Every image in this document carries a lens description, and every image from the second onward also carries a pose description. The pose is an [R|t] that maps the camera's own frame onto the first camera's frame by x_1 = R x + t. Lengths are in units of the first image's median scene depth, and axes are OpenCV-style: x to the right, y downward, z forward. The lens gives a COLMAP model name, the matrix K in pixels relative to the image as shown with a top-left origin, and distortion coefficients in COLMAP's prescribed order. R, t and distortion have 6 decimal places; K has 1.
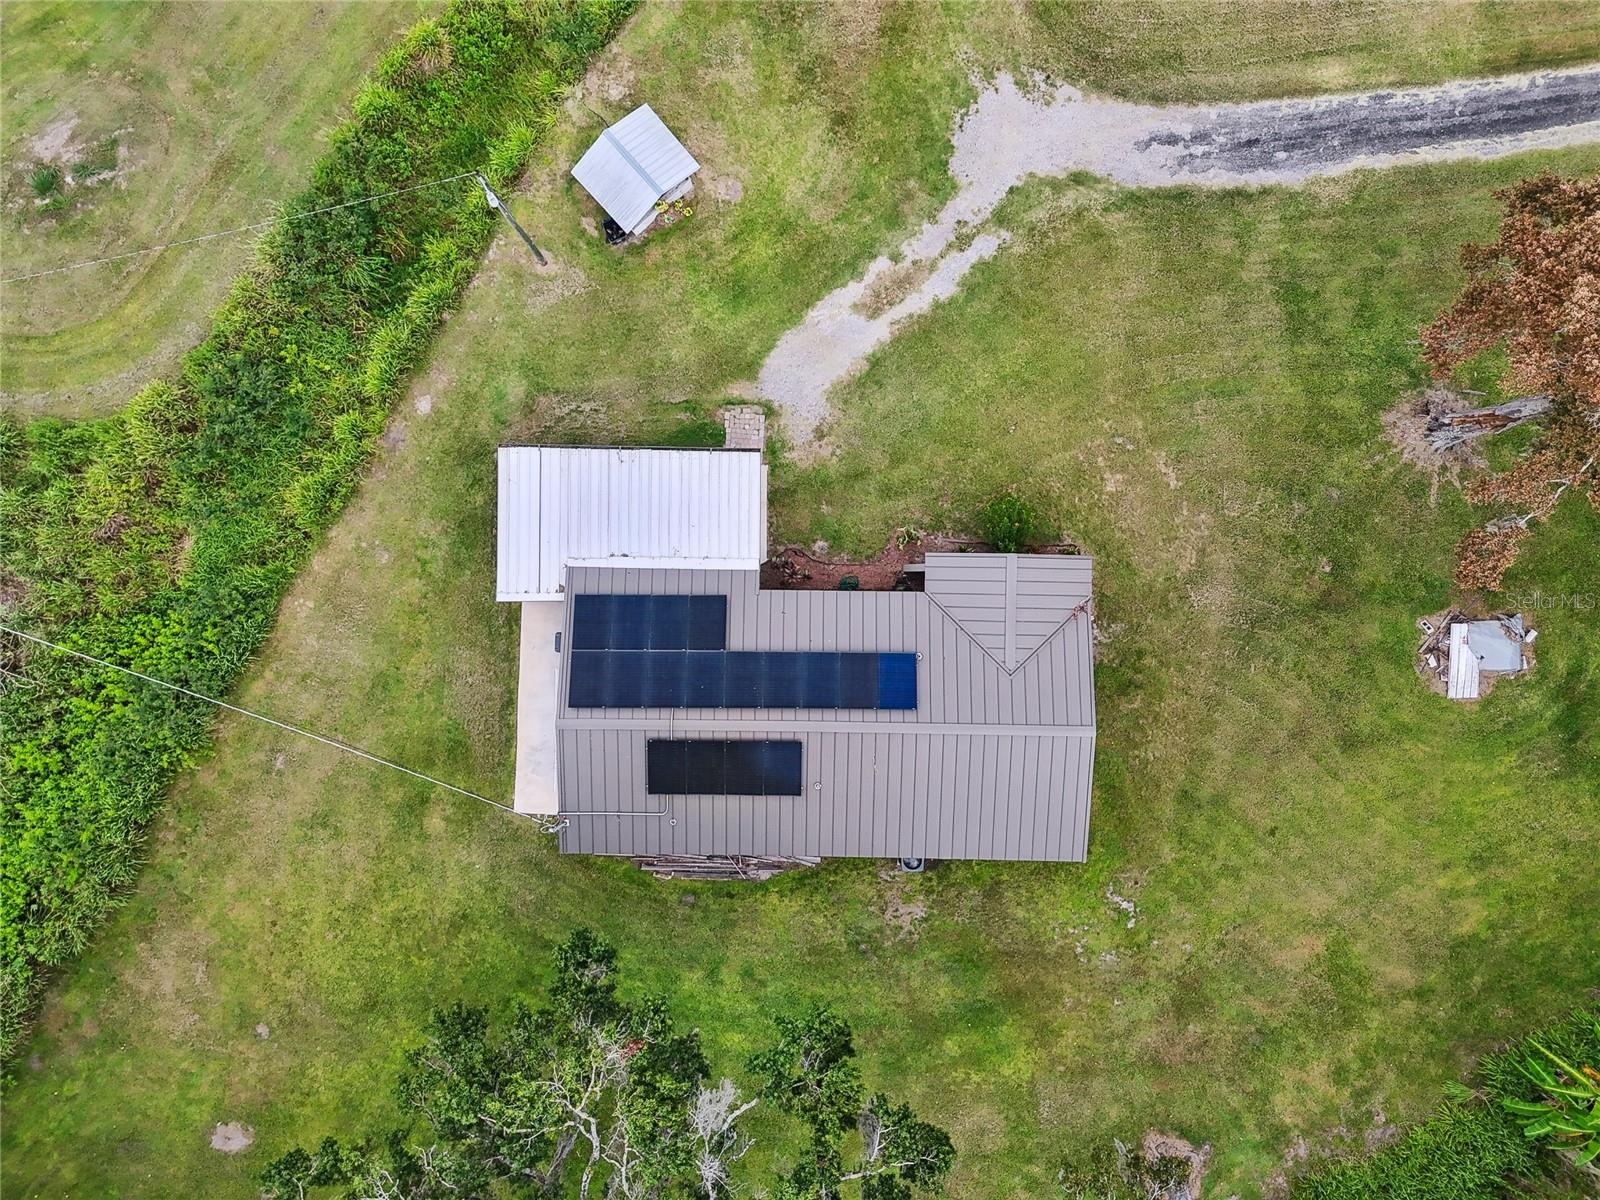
lens RADIAL K [[1181.7, 0, 809.5], [0, 1181.7, 598.0], [0, 0, 1]] dist [0.079976, -0.086464]
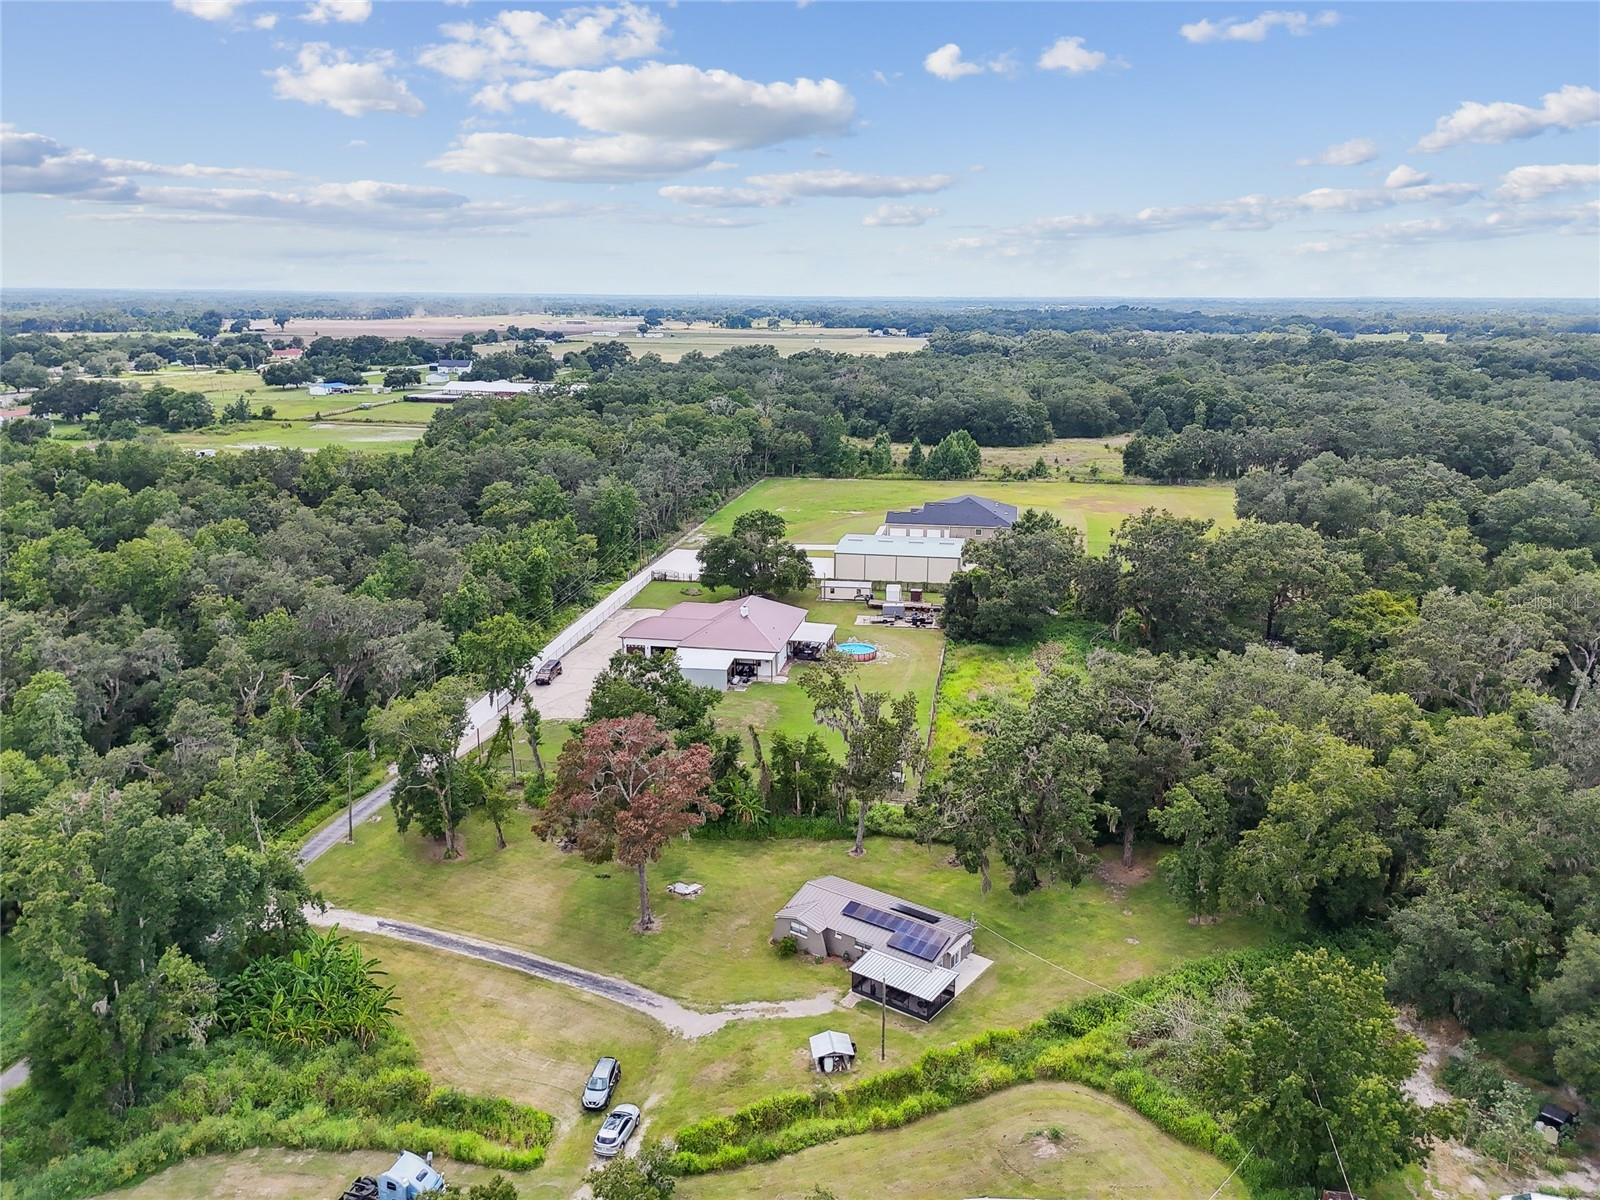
lens RADIAL K [[1181.7, 0, 809.5], [0, 1181.7, 598.0], [0, 0, 1]] dist [0.079976, -0.086464]
pose [[-0.830764, -0.150109, 0.536002, -1.243788], [0.556615, -0.218237, 0.801594, -2.079067], [-0.003351, 0.964282, 0.264857, -0.537227]]
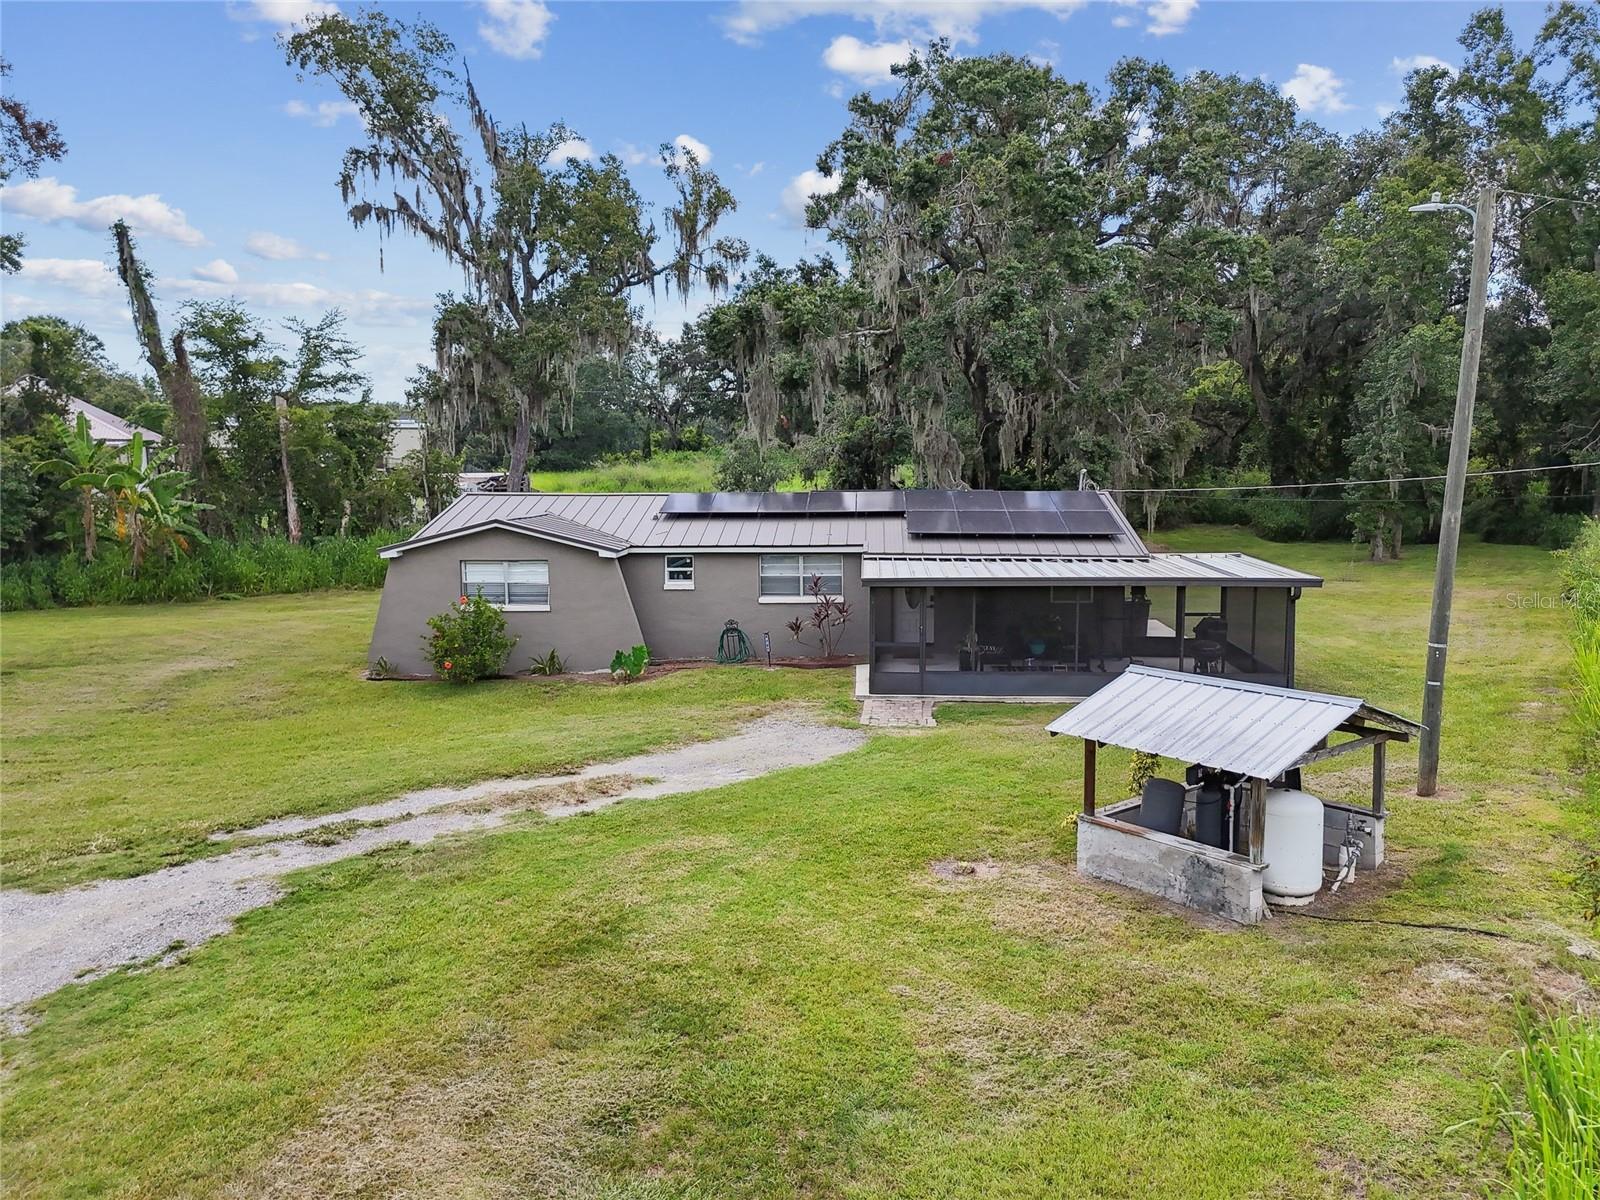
lens RADIAL K [[1181.7, 0, 809.5], [0, 1181.7, 598.0], [0, 0, 1]] dist [0.079976, -0.086464]
pose [[-0.999095, -0.007607, 0.041842, -0.037117], [0.042473, -0.128220, 0.990836, -0.662597], [-0.002172, 0.991717, 0.128427, 0.878044]]
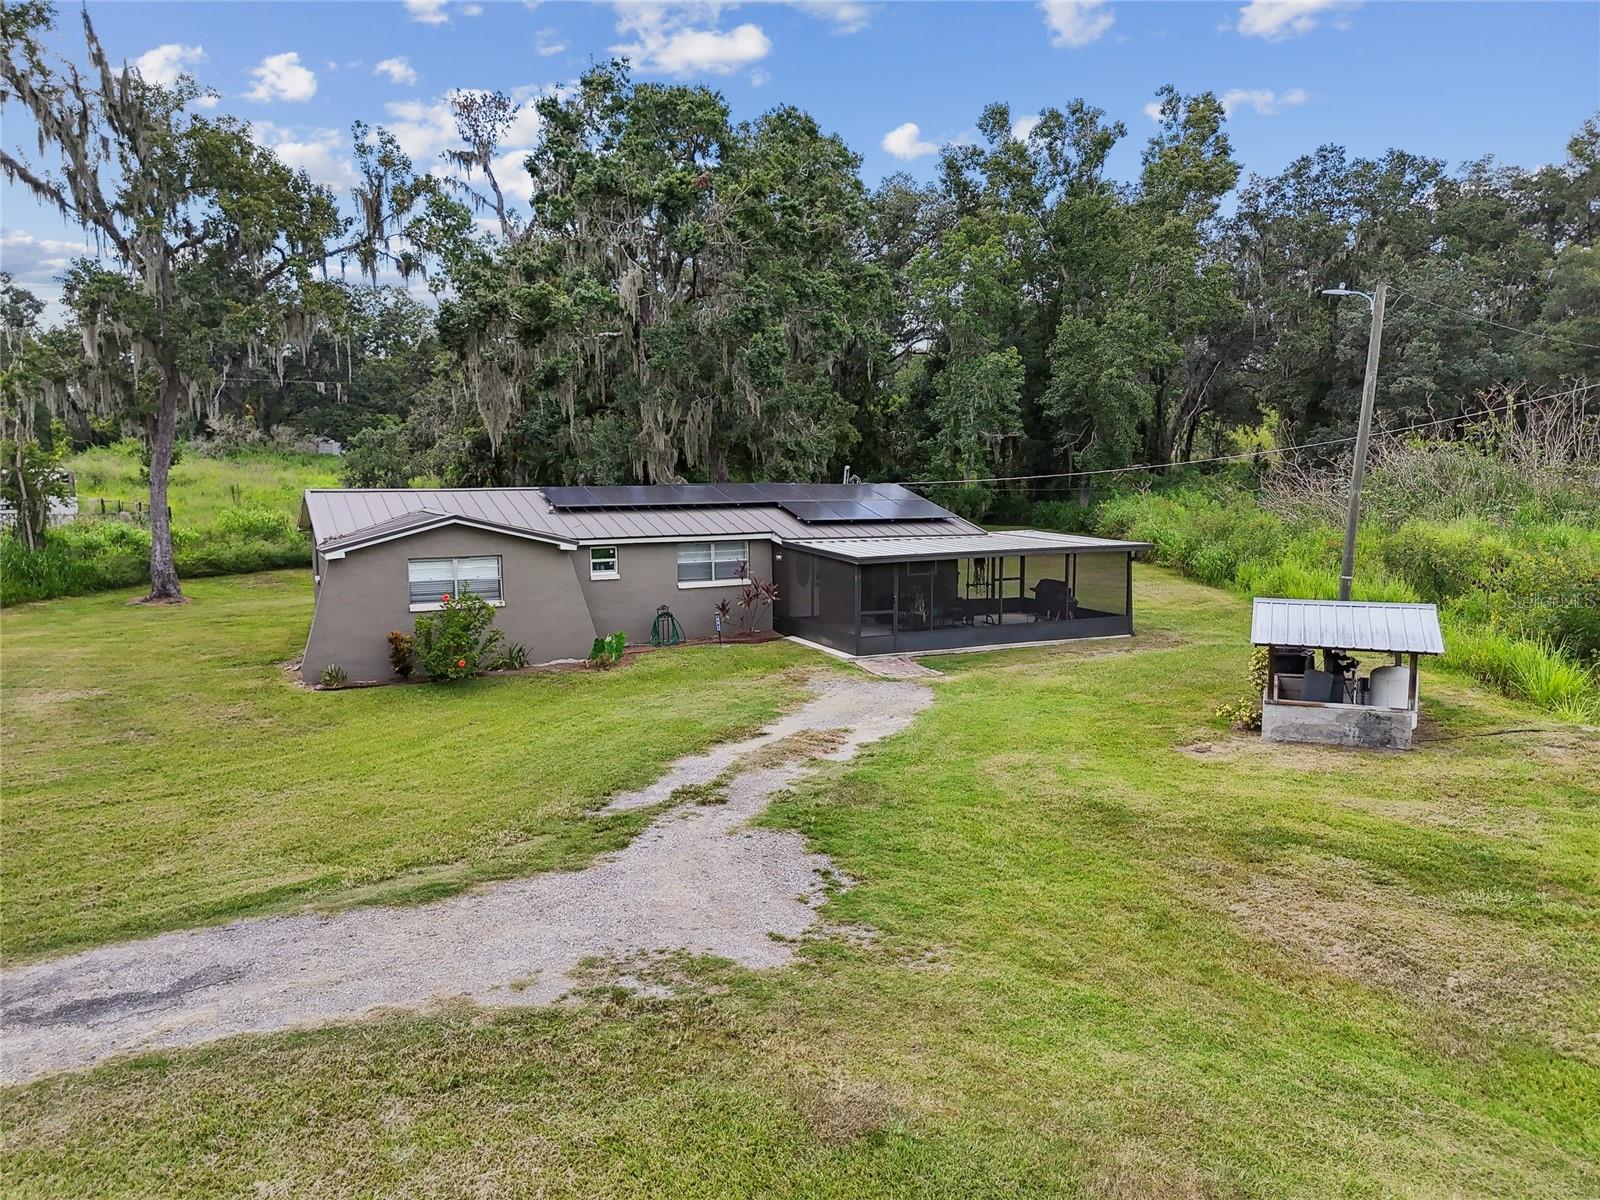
lens RADIAL K [[1181.7, 0, 809.5], [0, 1181.7, 598.0], [0, 0, 1]] dist [0.079976, -0.086464]
pose [[-0.891179, 0.048462, -0.451056, 0.276592], [-0.453530, -0.118227, 0.883365, -0.676314], [-0.010517, 0.991803, 0.127340, 0.879850]]
